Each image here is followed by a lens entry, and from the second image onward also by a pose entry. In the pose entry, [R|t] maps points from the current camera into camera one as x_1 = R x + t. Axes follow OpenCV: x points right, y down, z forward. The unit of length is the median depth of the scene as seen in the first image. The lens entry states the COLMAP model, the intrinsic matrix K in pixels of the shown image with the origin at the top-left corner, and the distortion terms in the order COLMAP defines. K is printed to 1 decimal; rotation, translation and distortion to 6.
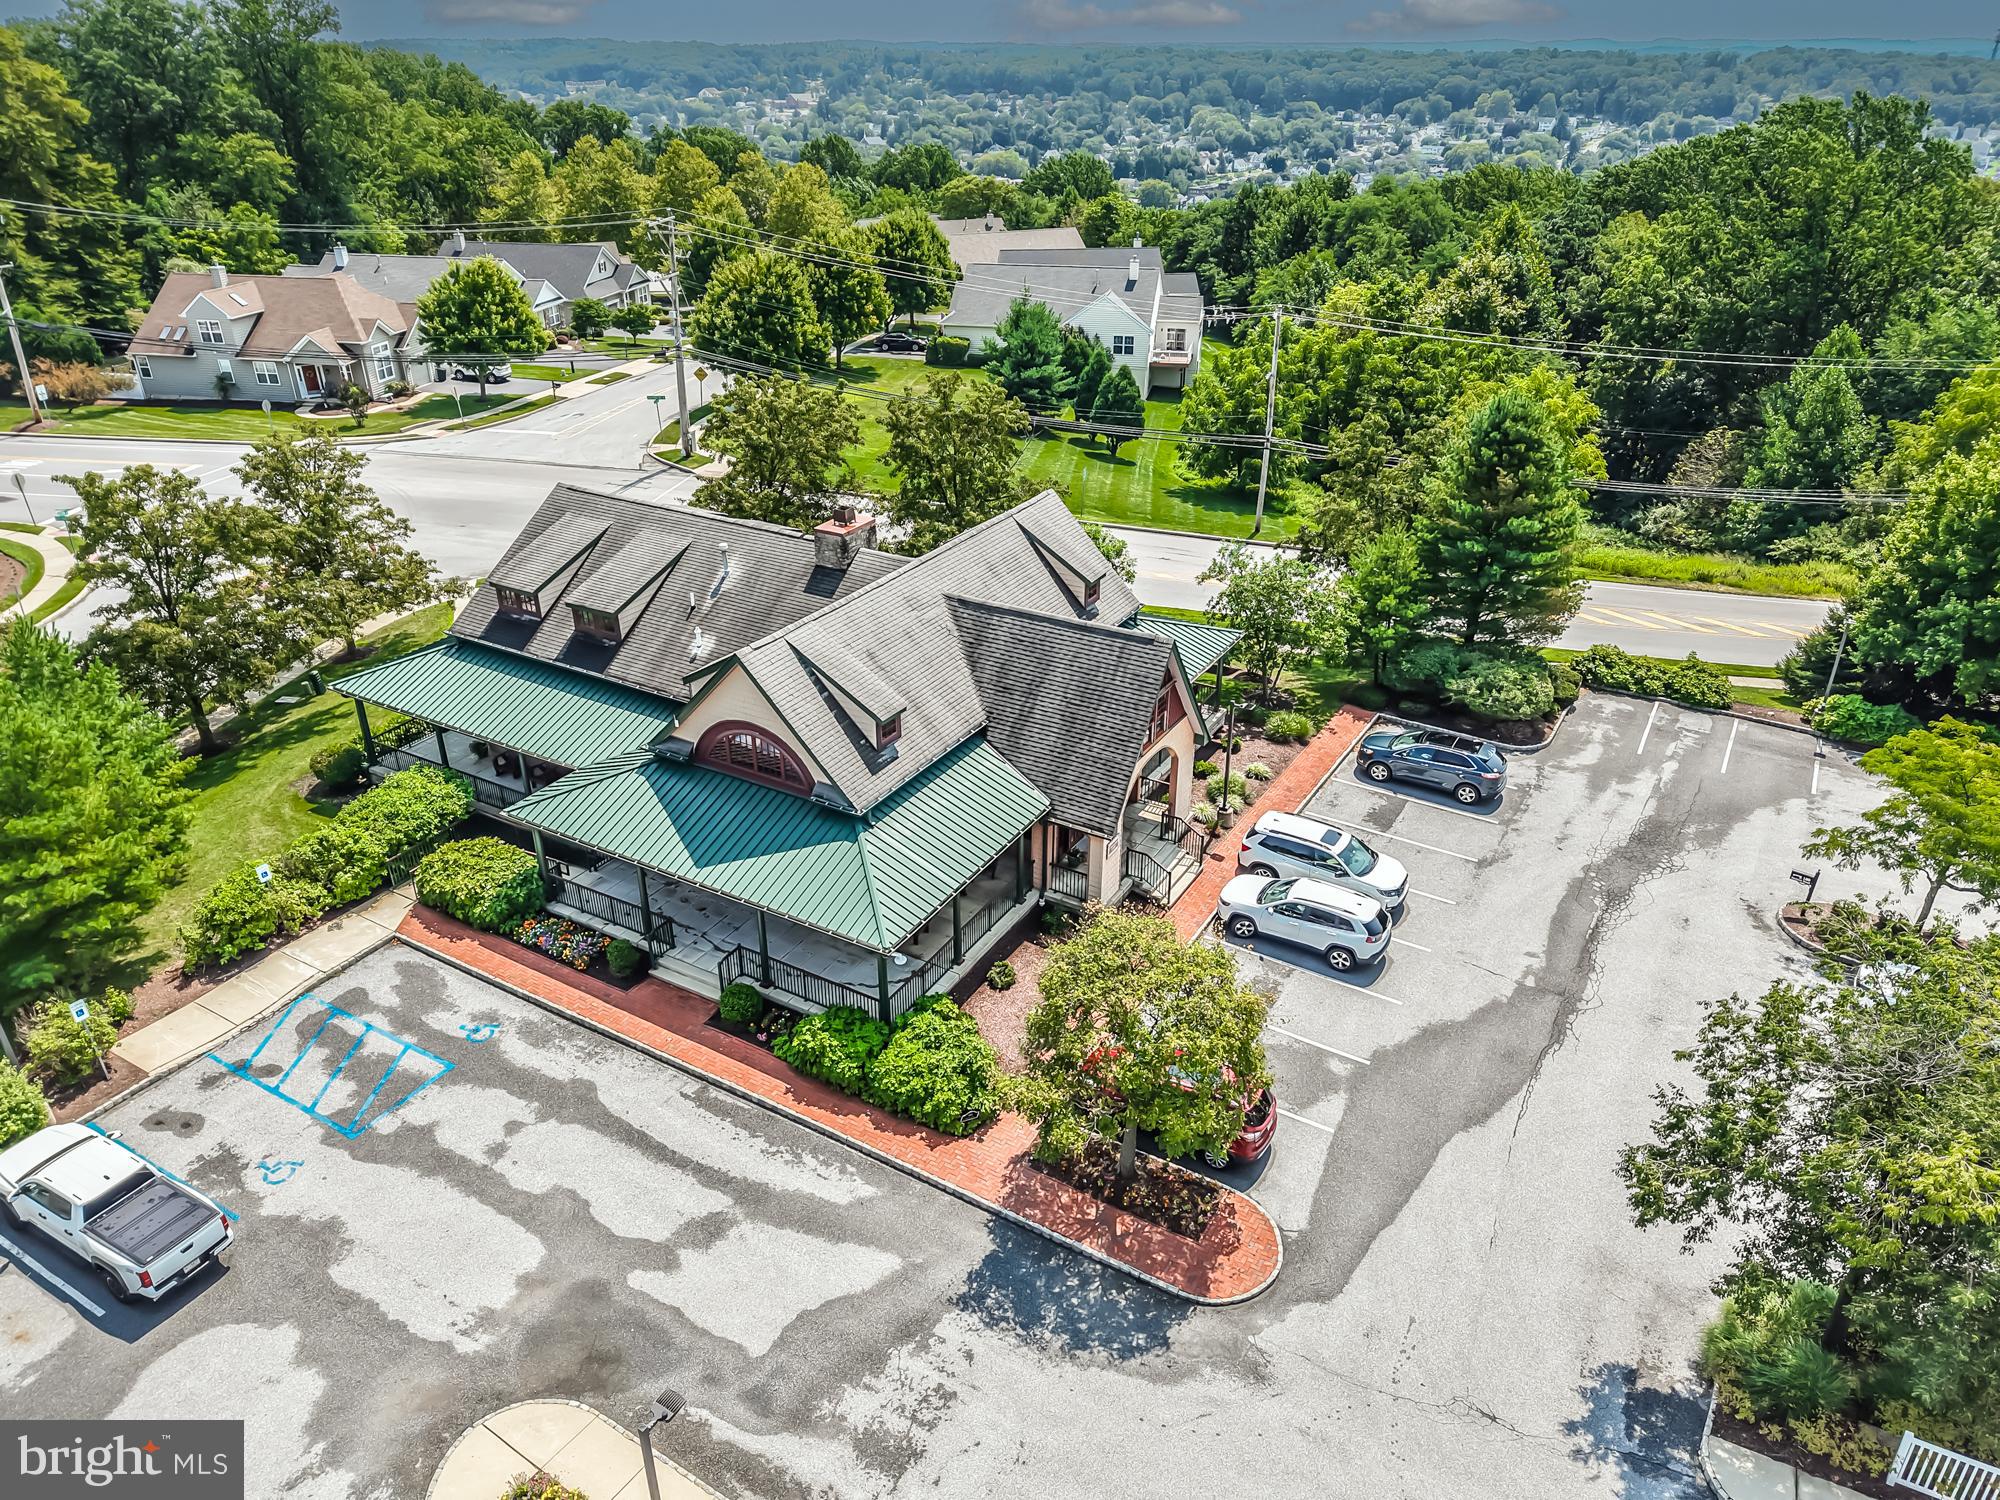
lens RADIAL K [[1347.8, 0, 1032.8], [0, 1347.8, 747.9], [0, 0, 1]] dist [0.045133, -0.028236]
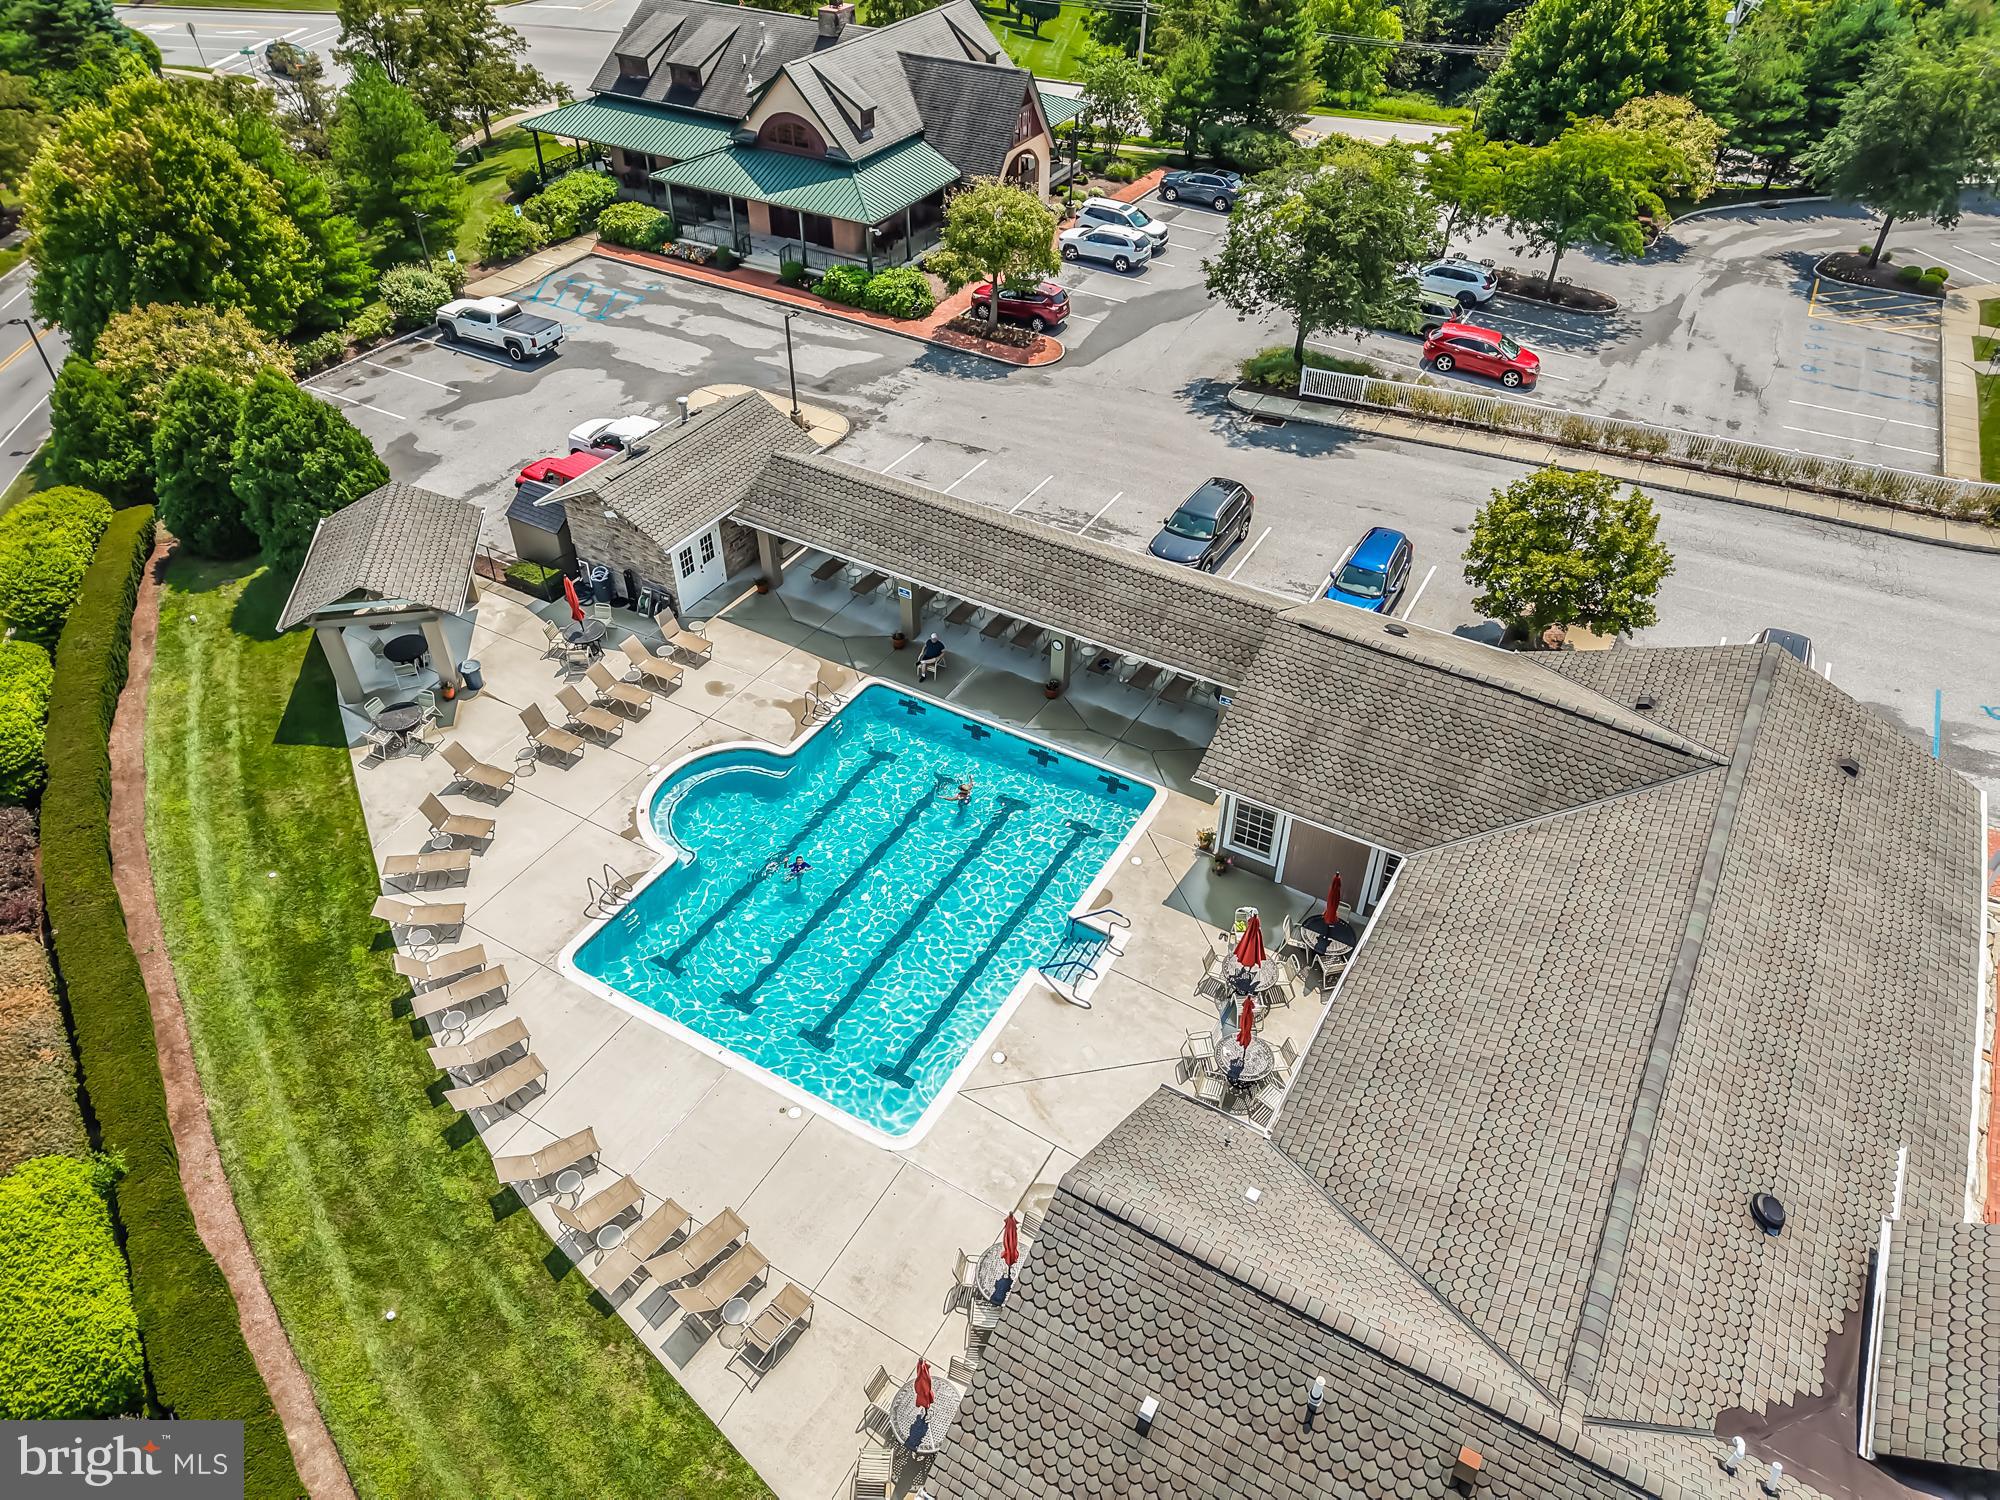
lens RADIAL K [[1347.8, 0, 1032.8], [0, 1347.8, 747.9], [0, 0, 1]] dist [0.045133, -0.028236]
pose [[0.999745, -0.005117, 0.022007, 0.064433], [0.000420, 0.978055, 0.208345, 0.403728], [-0.022590, -0.208282, 0.977808, -0.890774]]
